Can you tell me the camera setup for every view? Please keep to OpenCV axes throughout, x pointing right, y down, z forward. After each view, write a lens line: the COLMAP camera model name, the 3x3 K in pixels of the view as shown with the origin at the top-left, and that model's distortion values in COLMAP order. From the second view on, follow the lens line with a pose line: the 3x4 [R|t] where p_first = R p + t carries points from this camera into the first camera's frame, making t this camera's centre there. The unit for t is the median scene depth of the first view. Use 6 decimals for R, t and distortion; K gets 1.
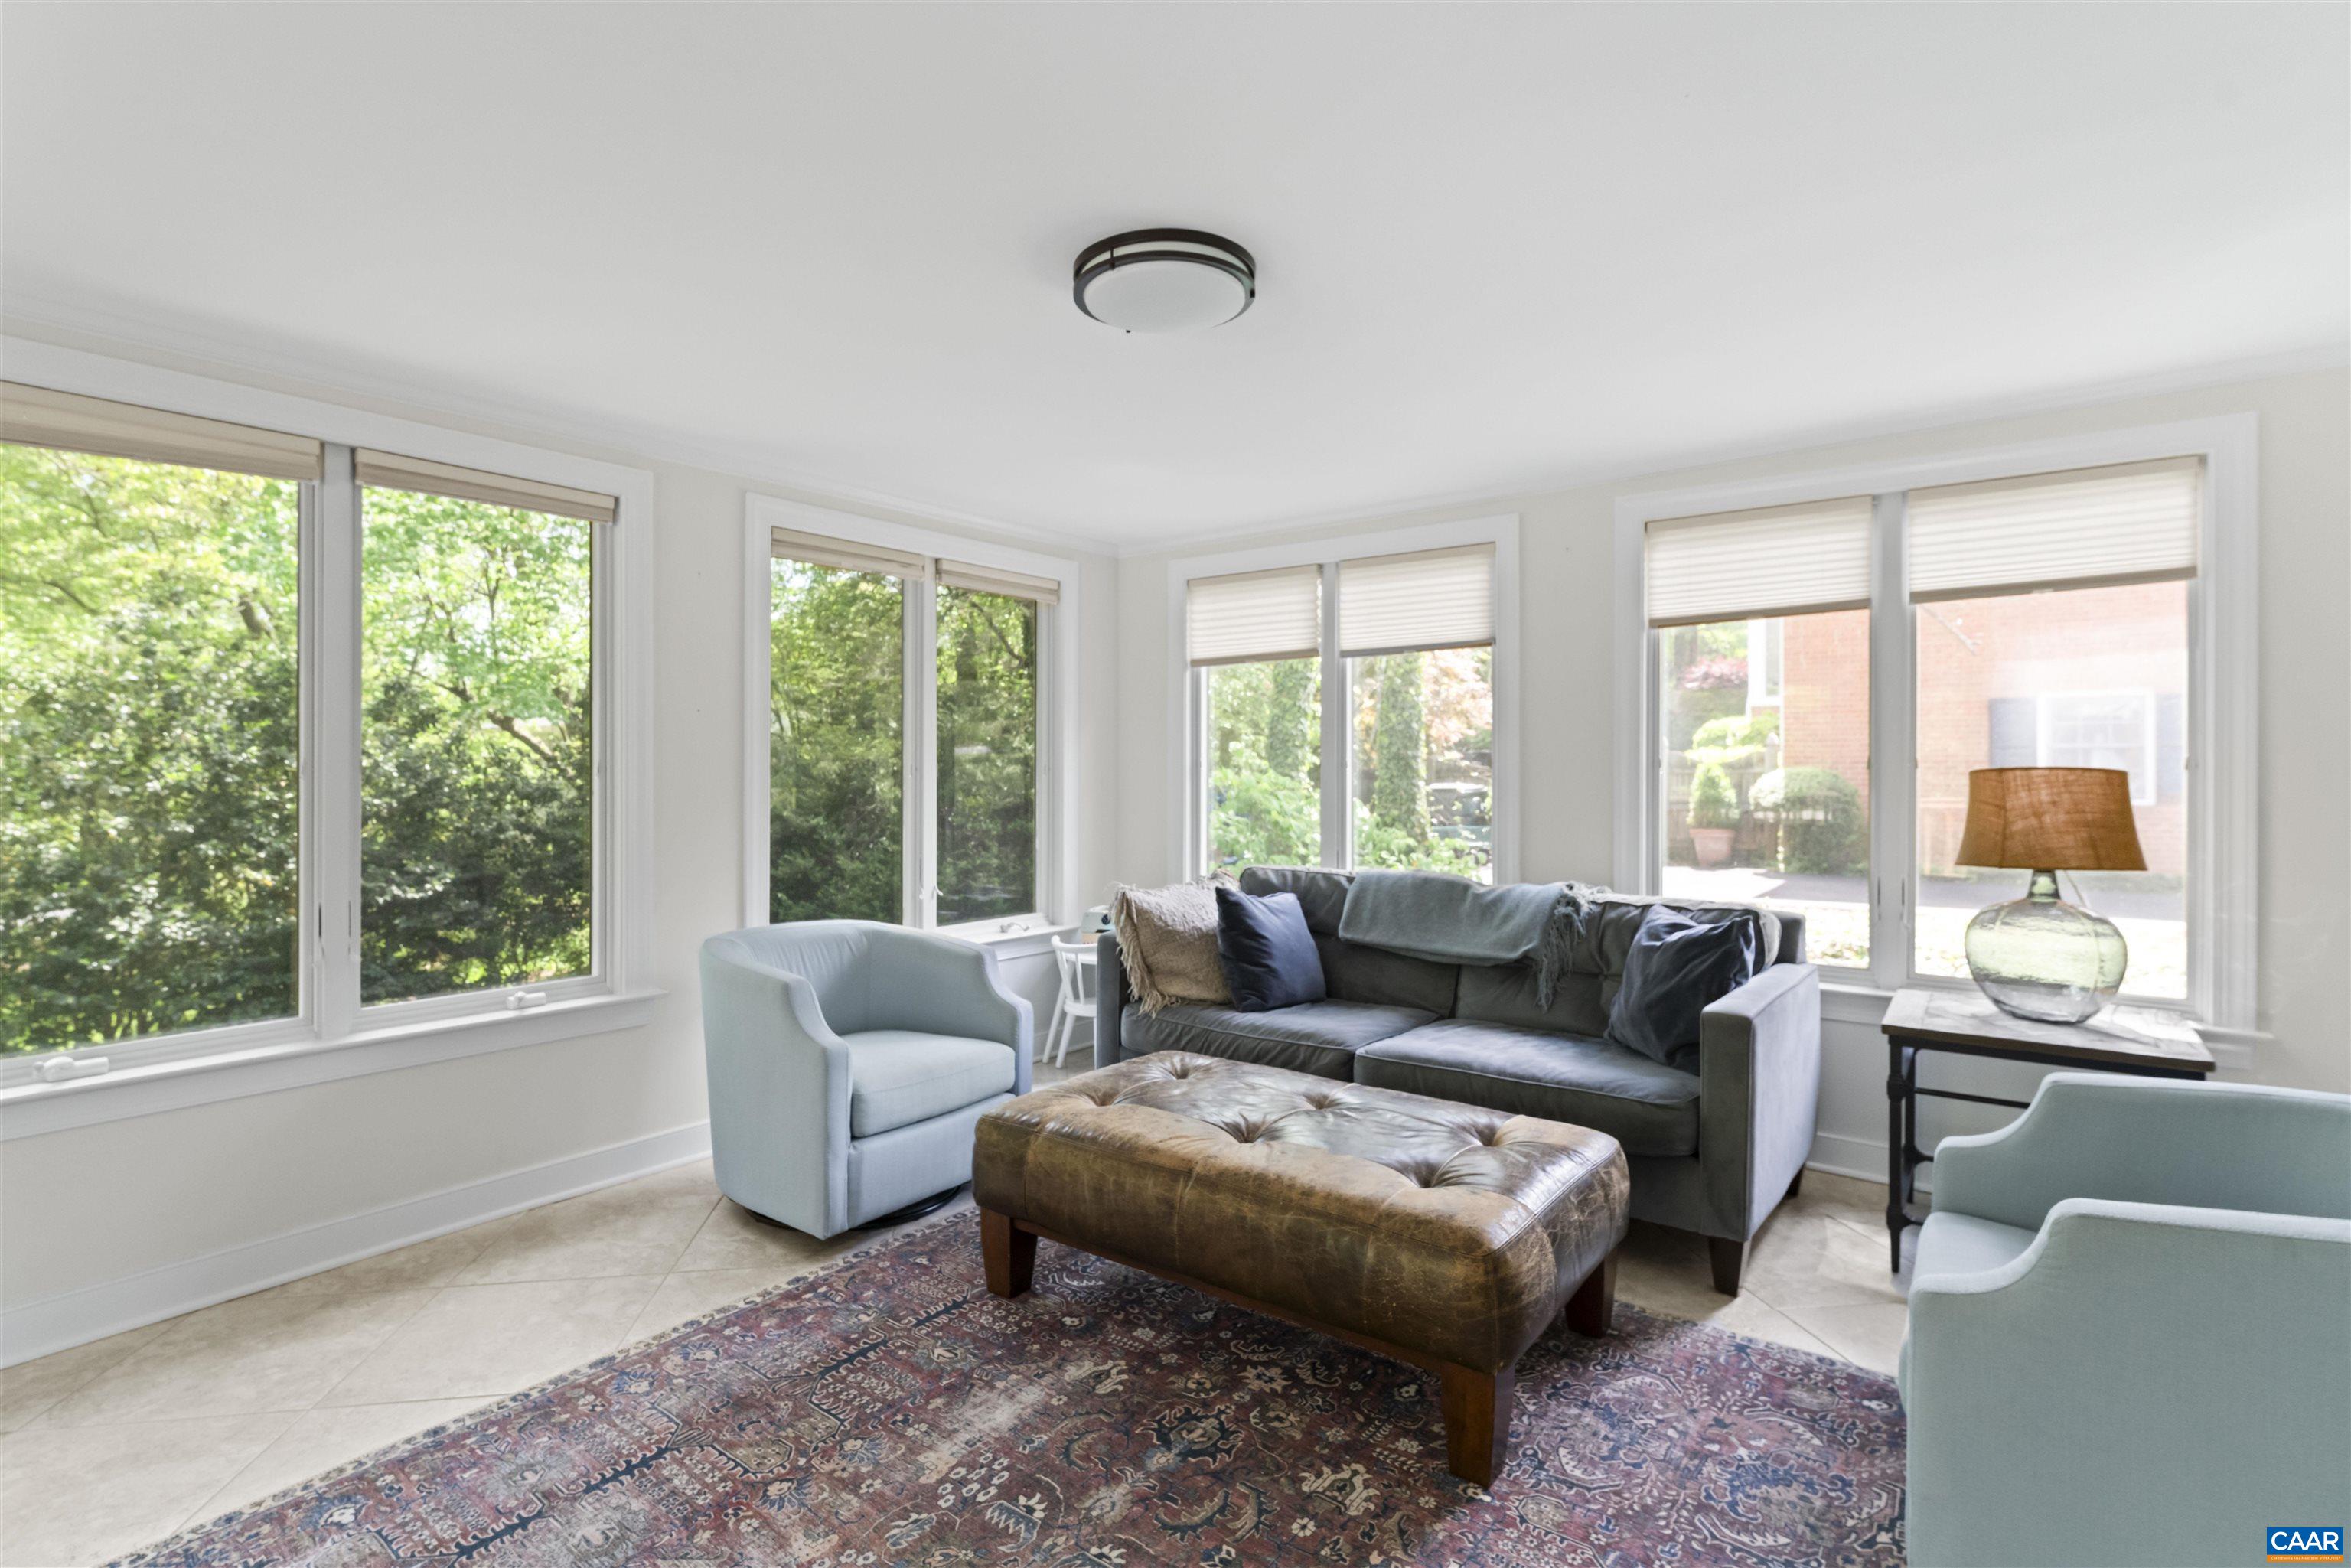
lens RADIAL K [[1135.9, 0, 1168.9], [0, 1135.9, 762.4], [0, 0, 1]] dist [0.000079, 0.000055]
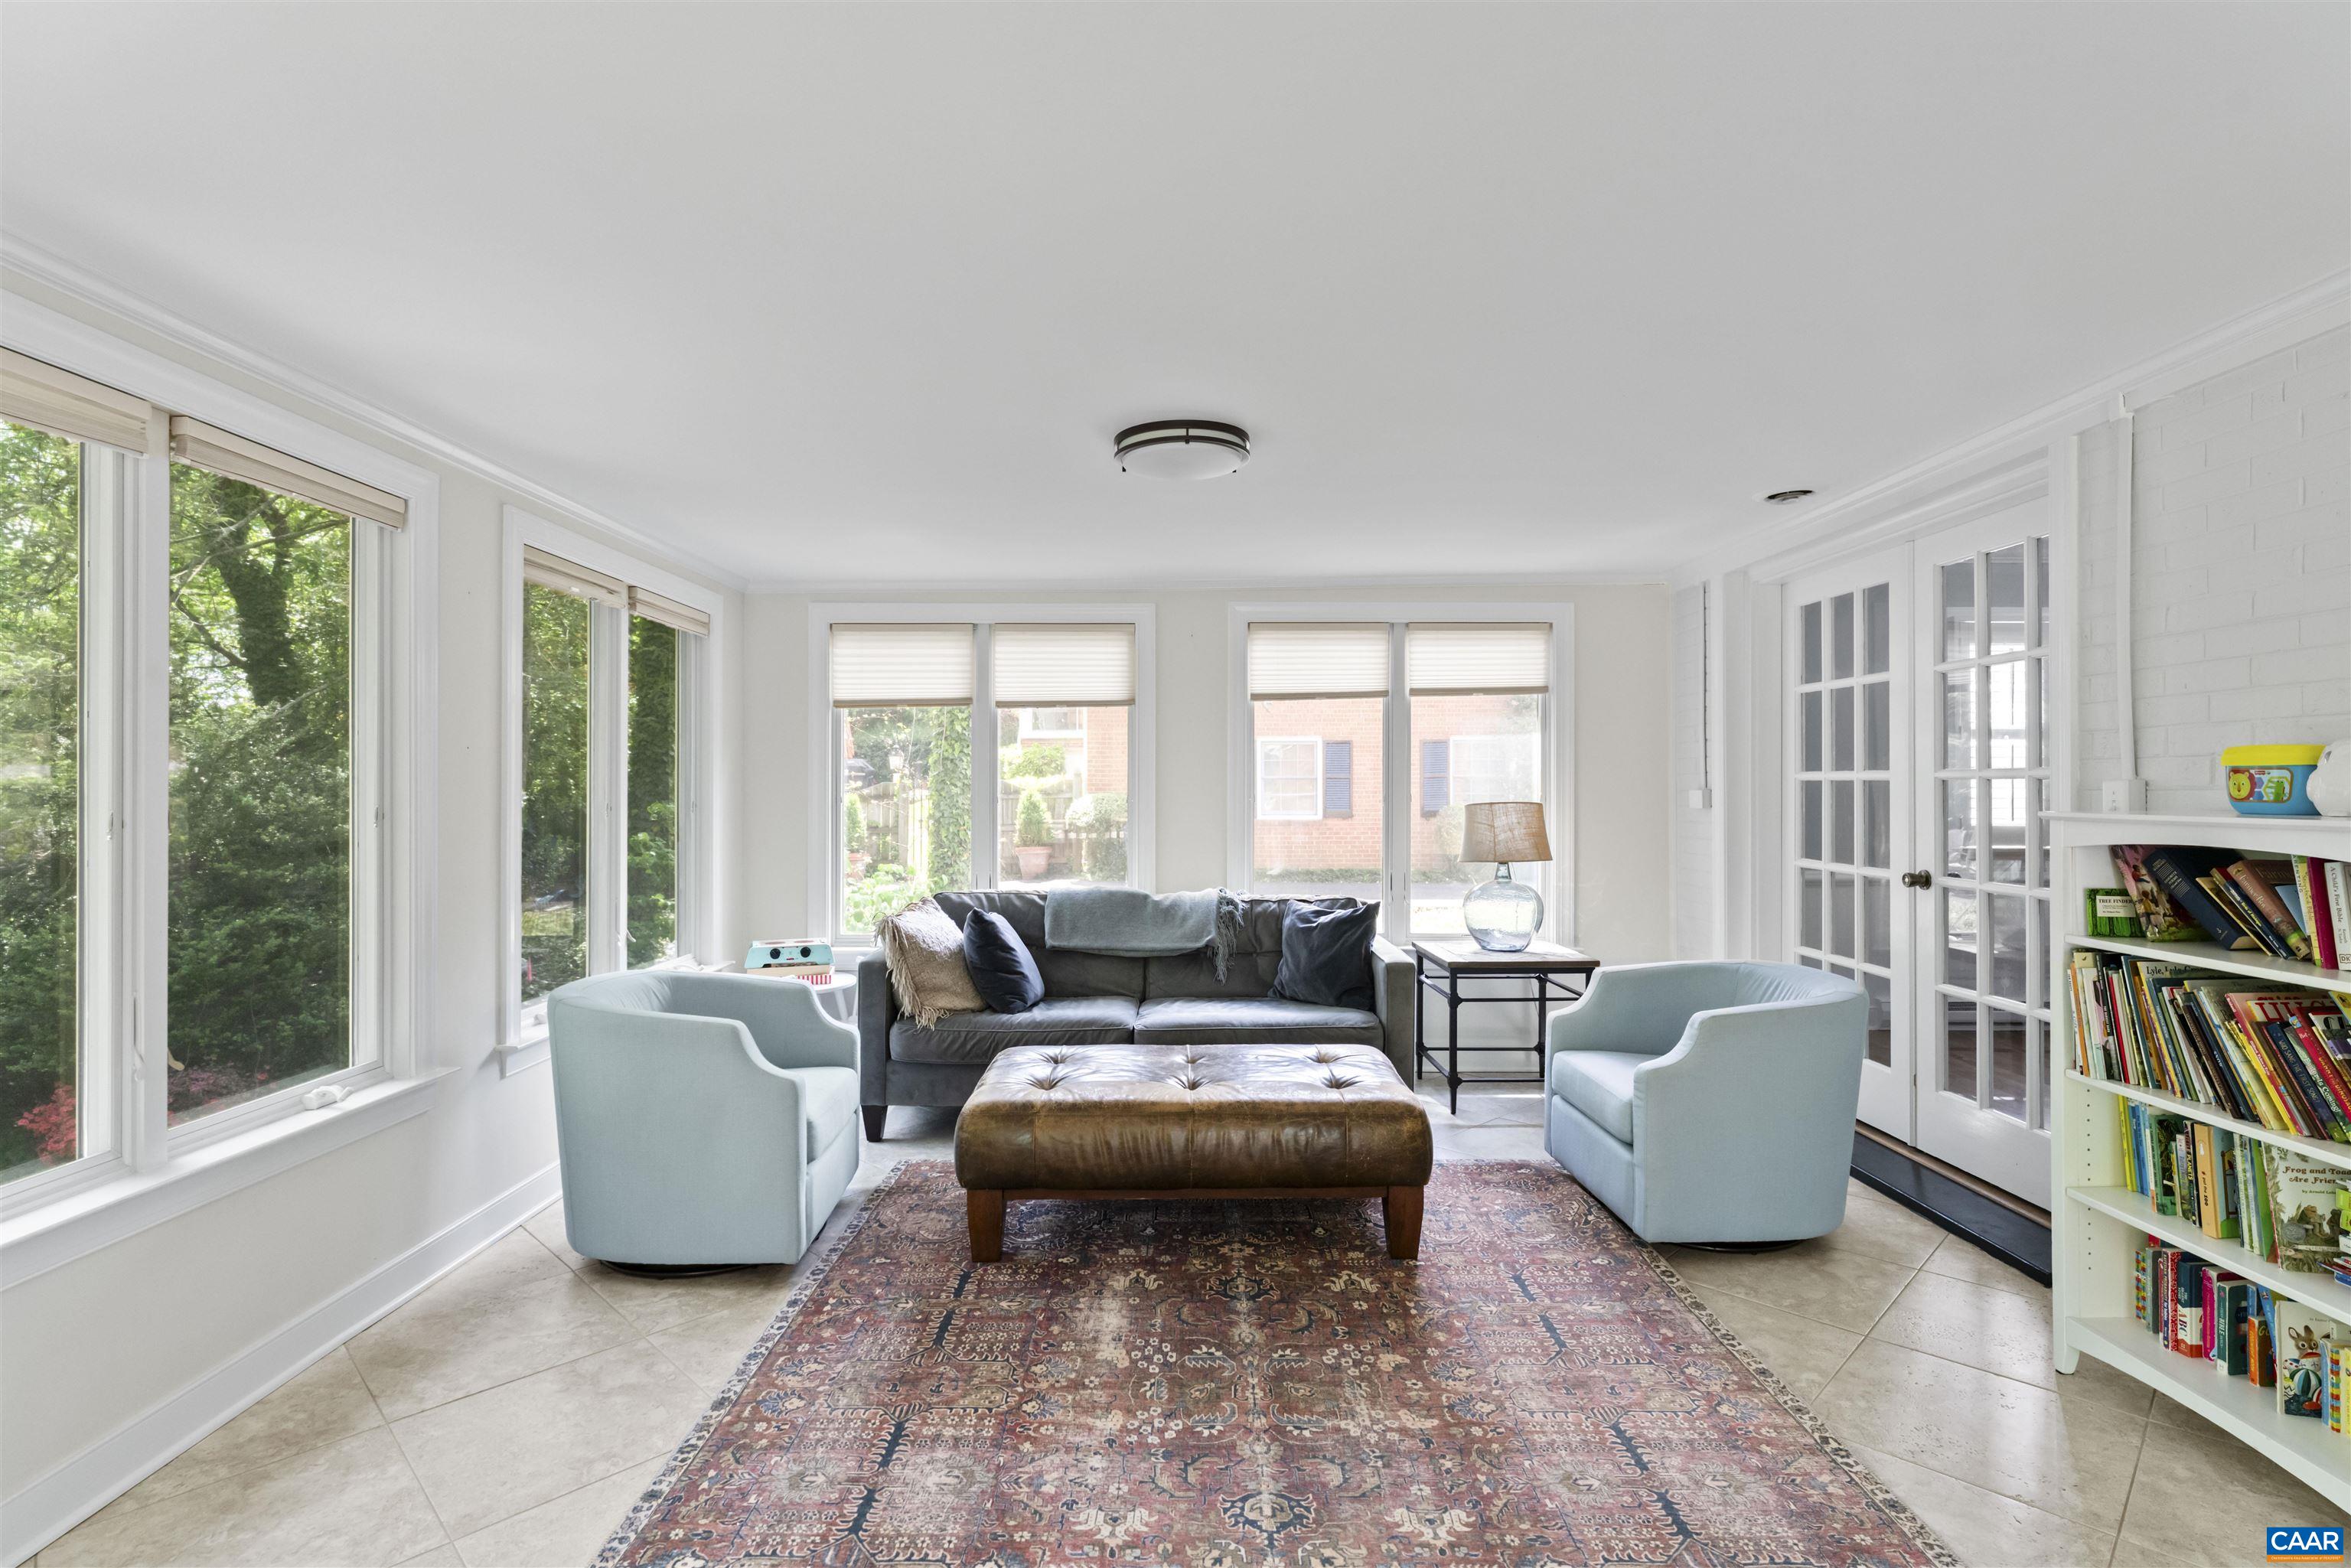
lens RADIAL K [[1144.0, 0, 1172.0], [0, 1144.0, 781.5], [0, 0, 1]] dist [0.003580, -0.005419]
pose [[0.791377, 0.002056, 0.611324, -0.659297], [0.000201, 0.999993, -0.003624, -0.019753], [-0.611328, 0.002991, 0.791372, -0.047058]]
